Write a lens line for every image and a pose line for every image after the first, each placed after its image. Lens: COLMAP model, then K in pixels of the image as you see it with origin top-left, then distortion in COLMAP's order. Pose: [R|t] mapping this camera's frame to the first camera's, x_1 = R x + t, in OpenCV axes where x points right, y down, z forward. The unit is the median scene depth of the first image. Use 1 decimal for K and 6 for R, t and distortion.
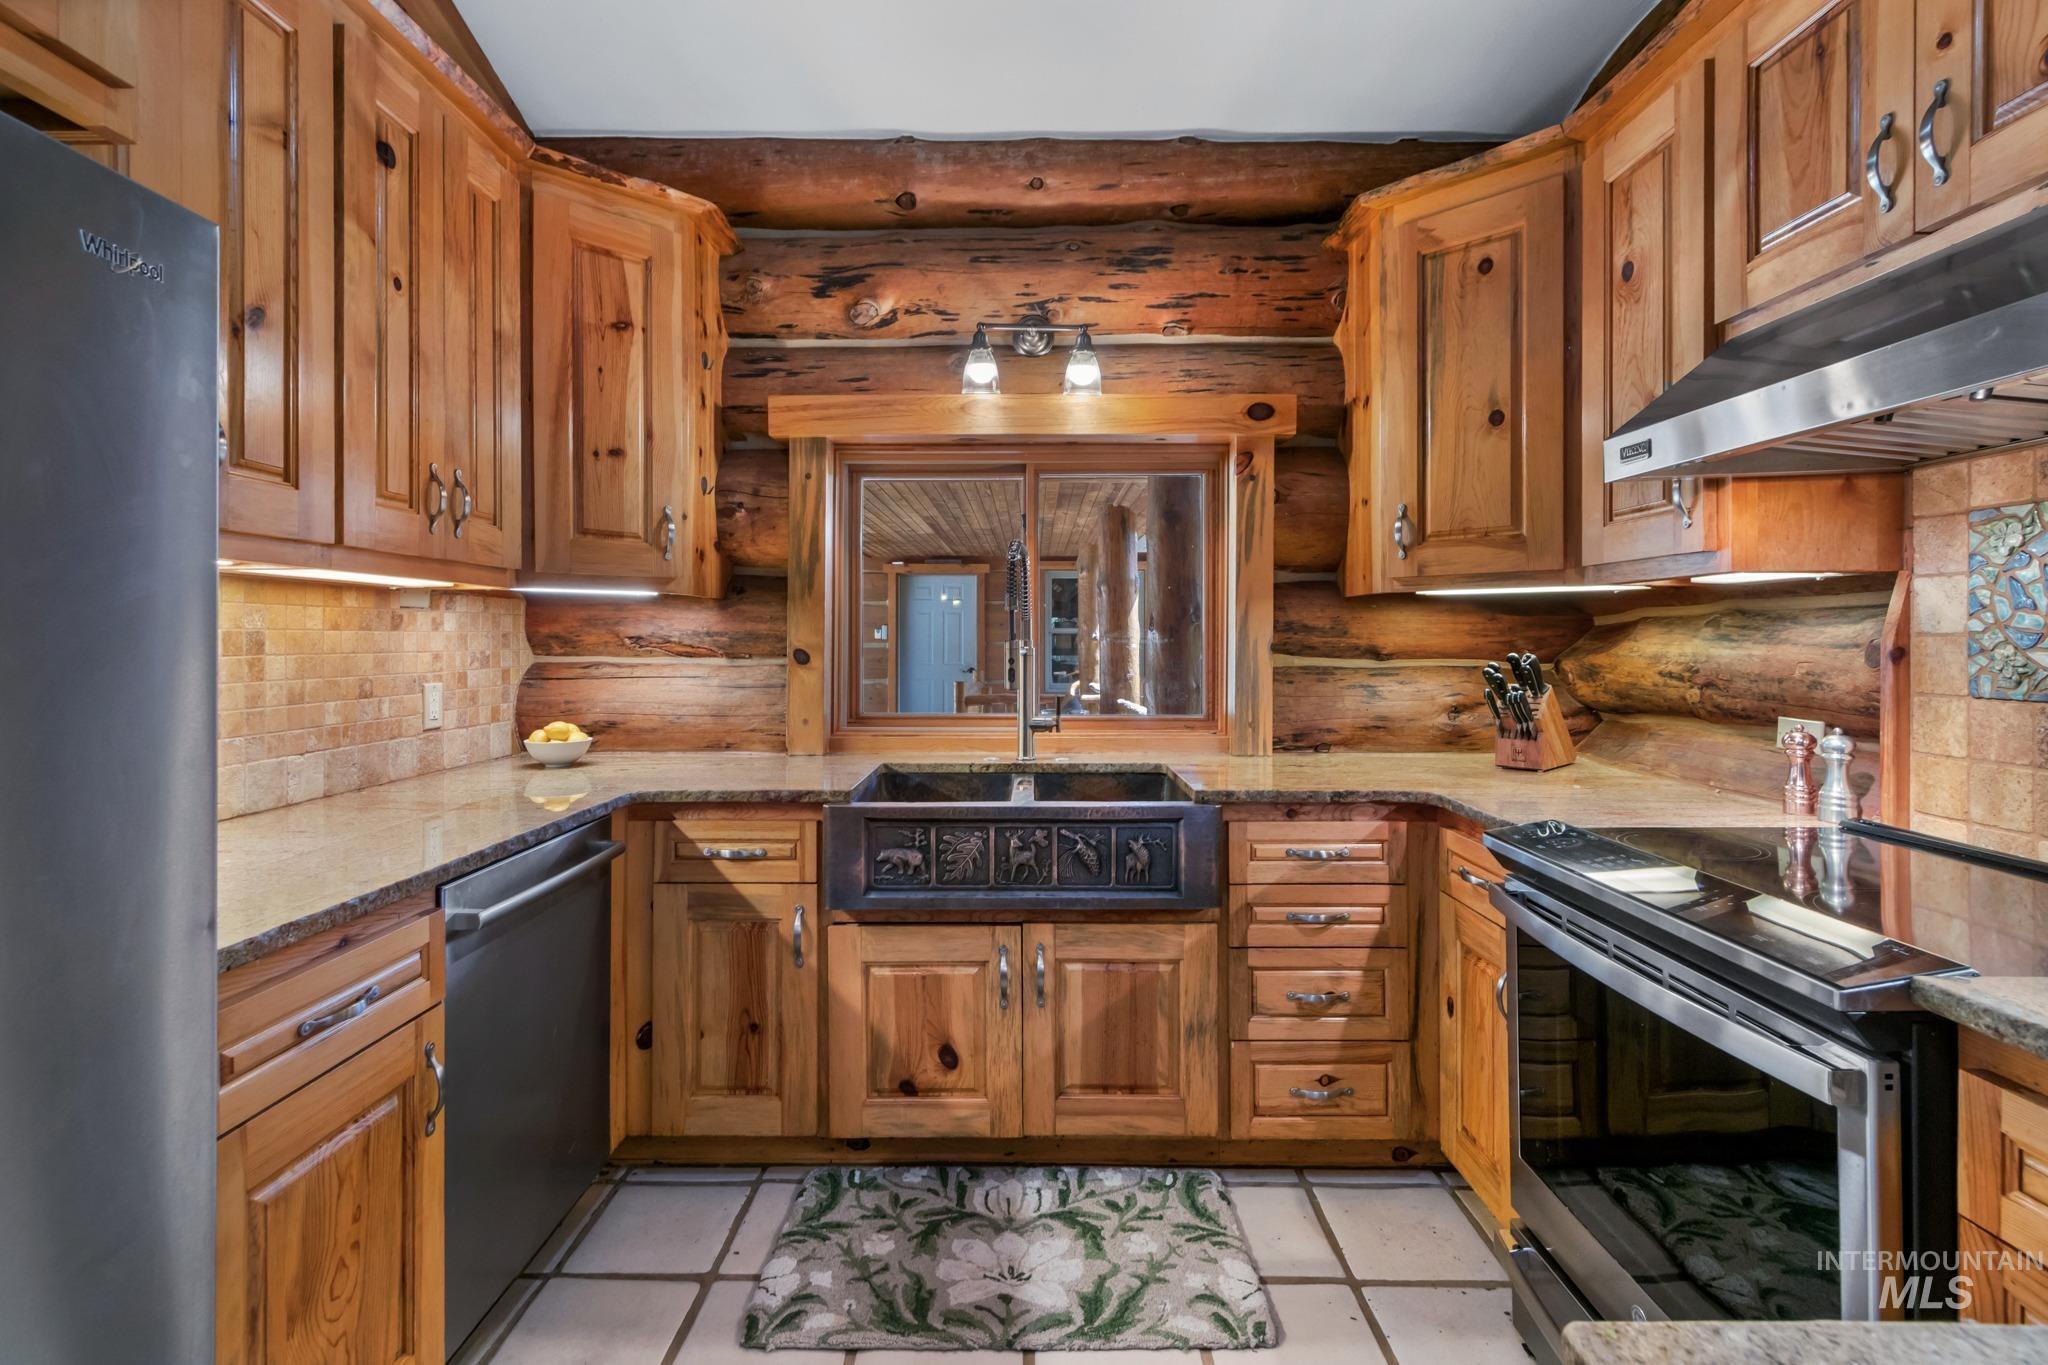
lens RADIAL K [[950.1, 0, 998.4], [0, 950.1, 644.3], [0, 0, 1]] dist [0.006636, -0.001203]
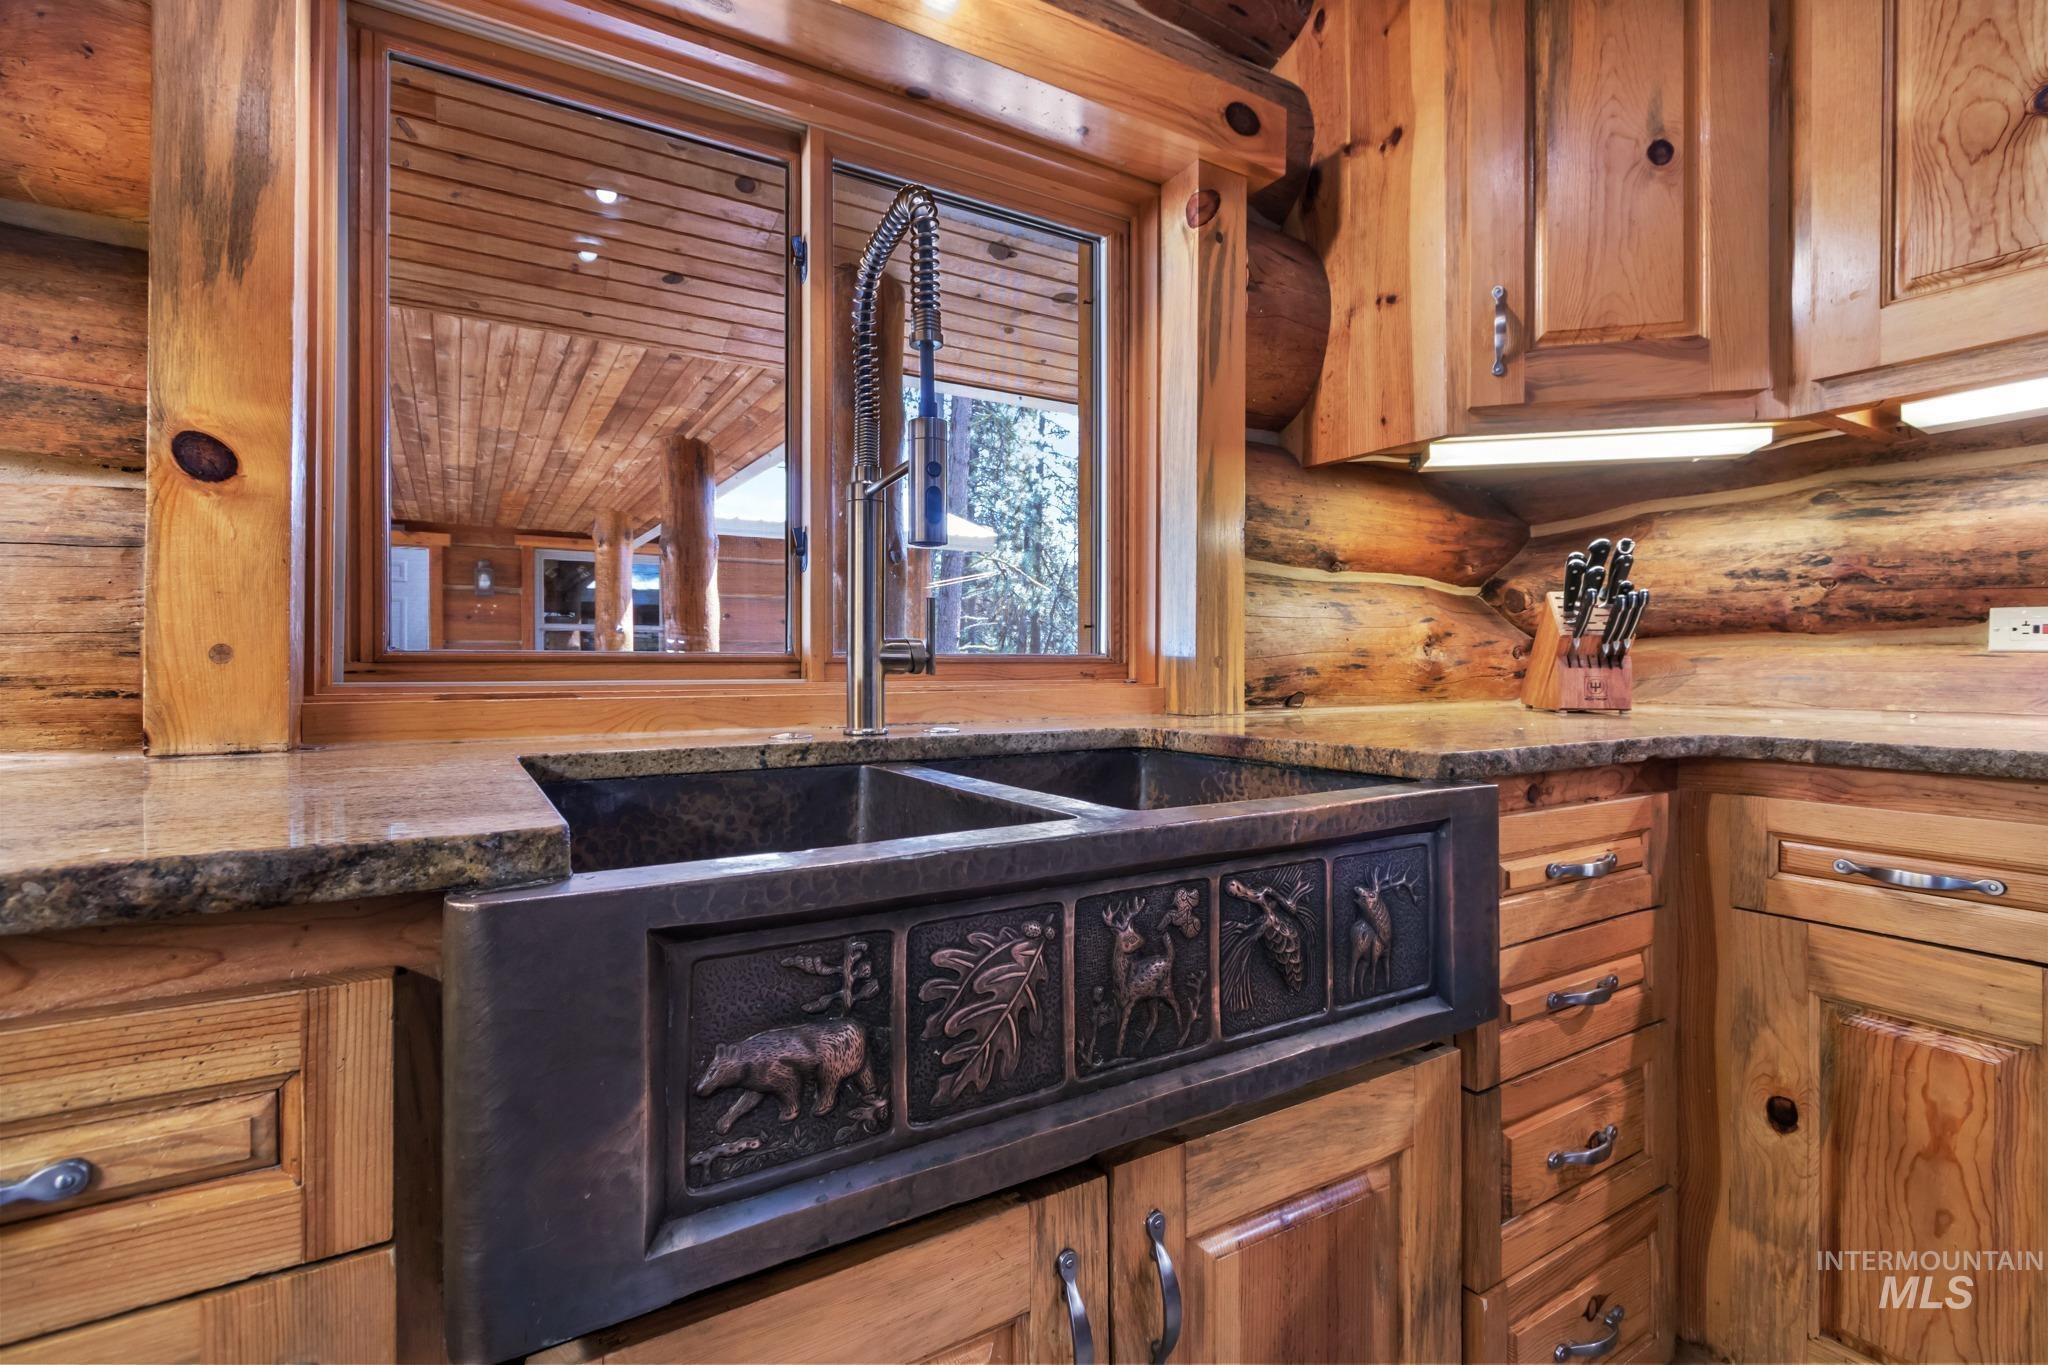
lens RADIAL K [[950.1, 0, 1023.1], [0, 950.1, 670.8], [0, 0, 1]] dist [0.006636, -0.001203]
pose [[0.841296, -0.001893, 0.540572, -0.178183], [0.001108, 0.999998, 0.001778, 0.106081], [-0.540574, -0.000897, 0.841296, 0.684528]]
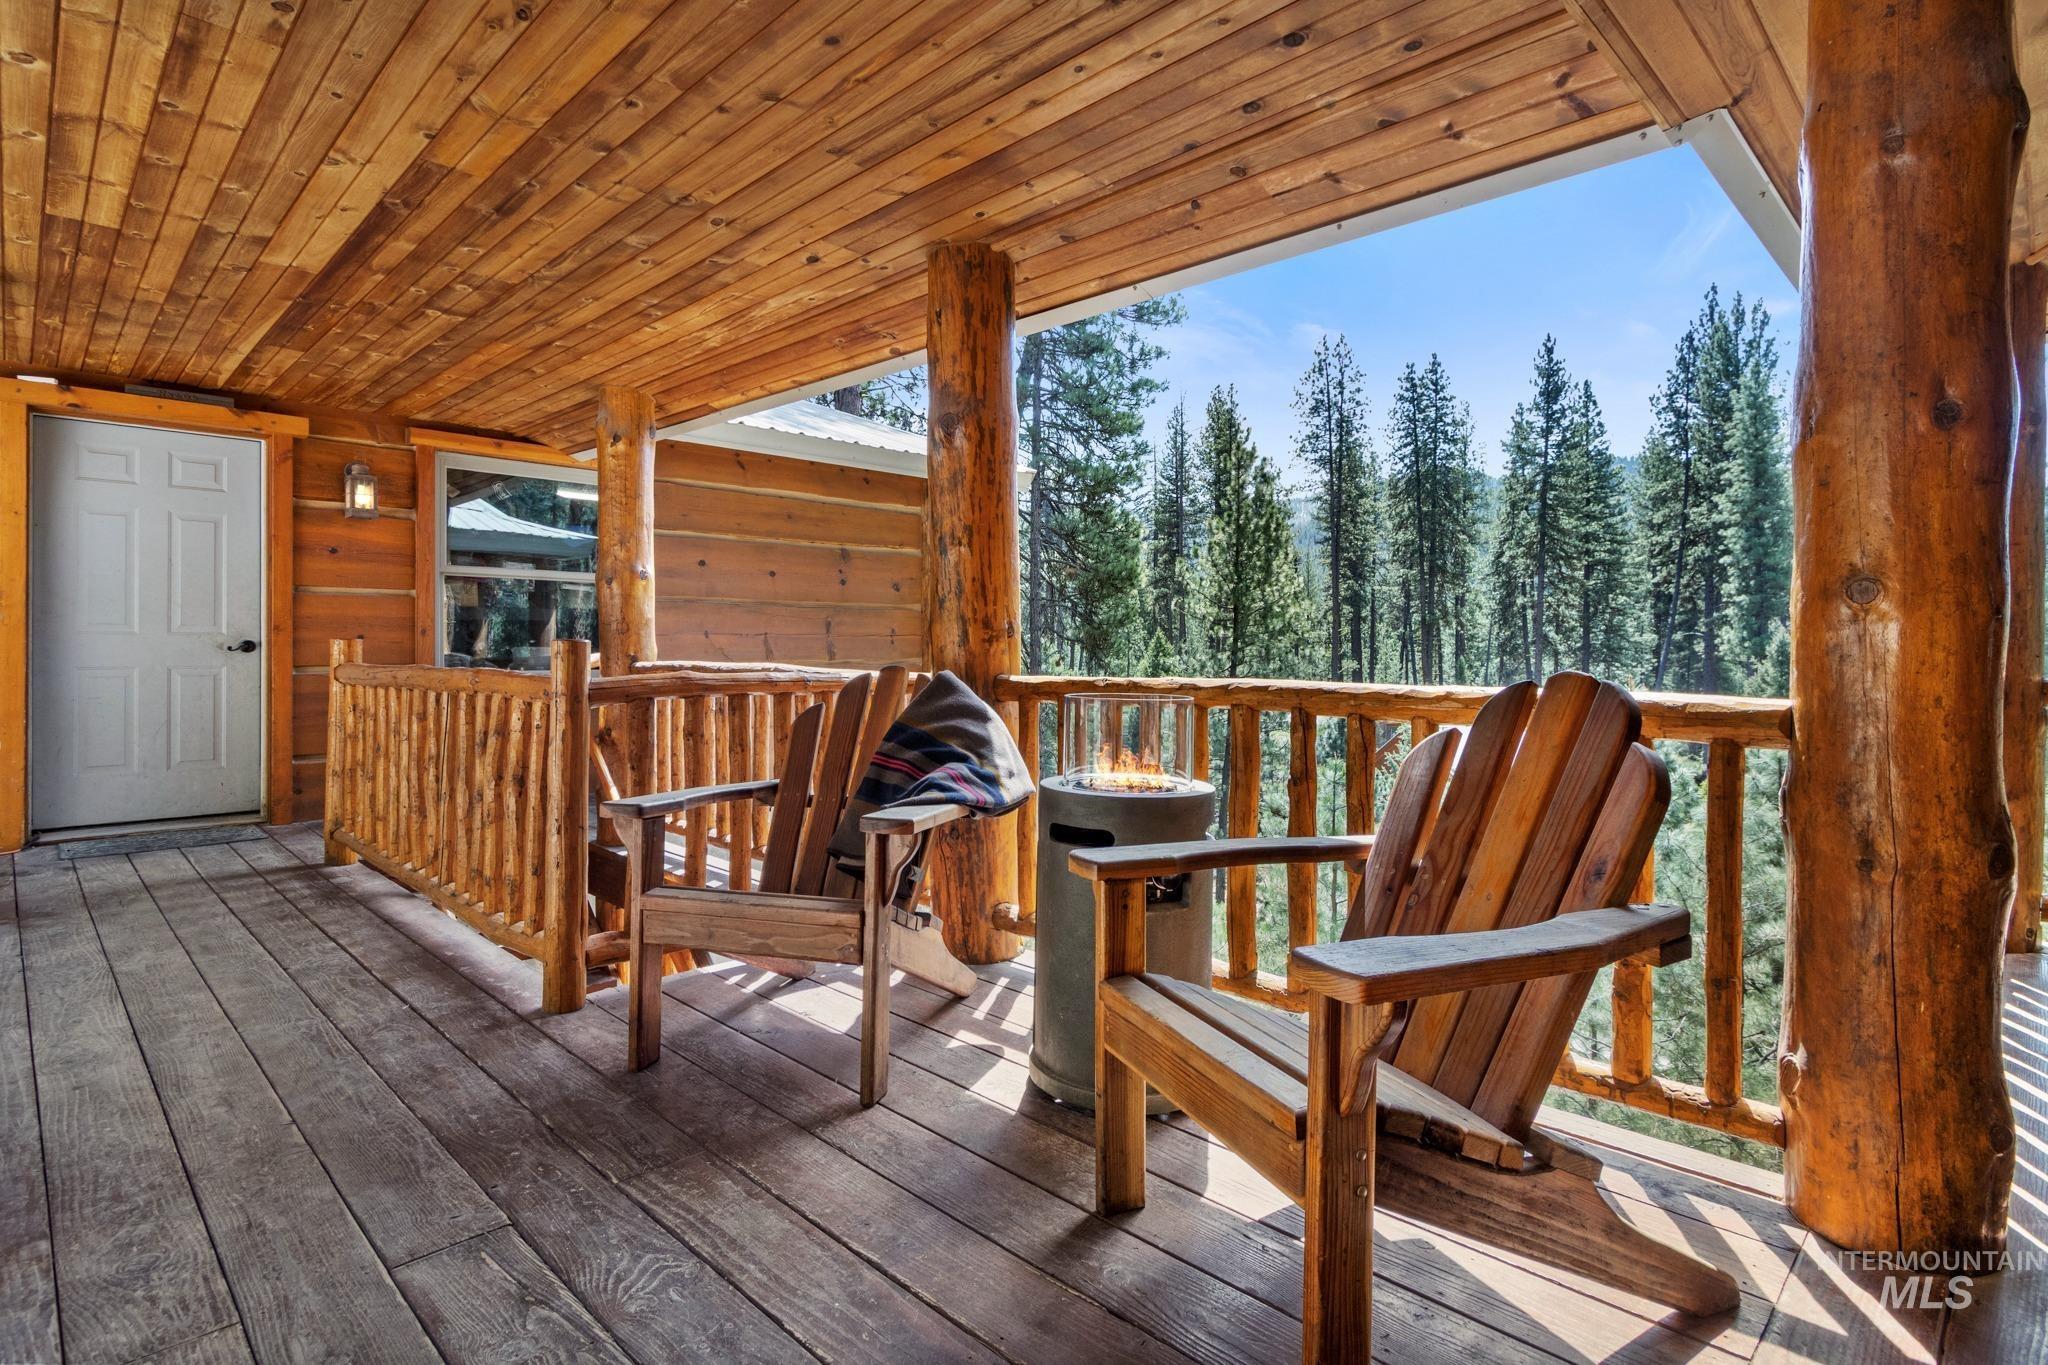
lens RADIAL K [[1026.6, 0, 1002.1], [0, 1026.6, 642.5], [0, 0, 1]] dist [0.010042, -0.005157]
pose [[0.690854, 0.008090, 0.722949, -0.707341], [-0.005661, 0.999967, -0.005780, 0.134566], [-0.722972, -0.000099, 0.690877, 2.037569]]
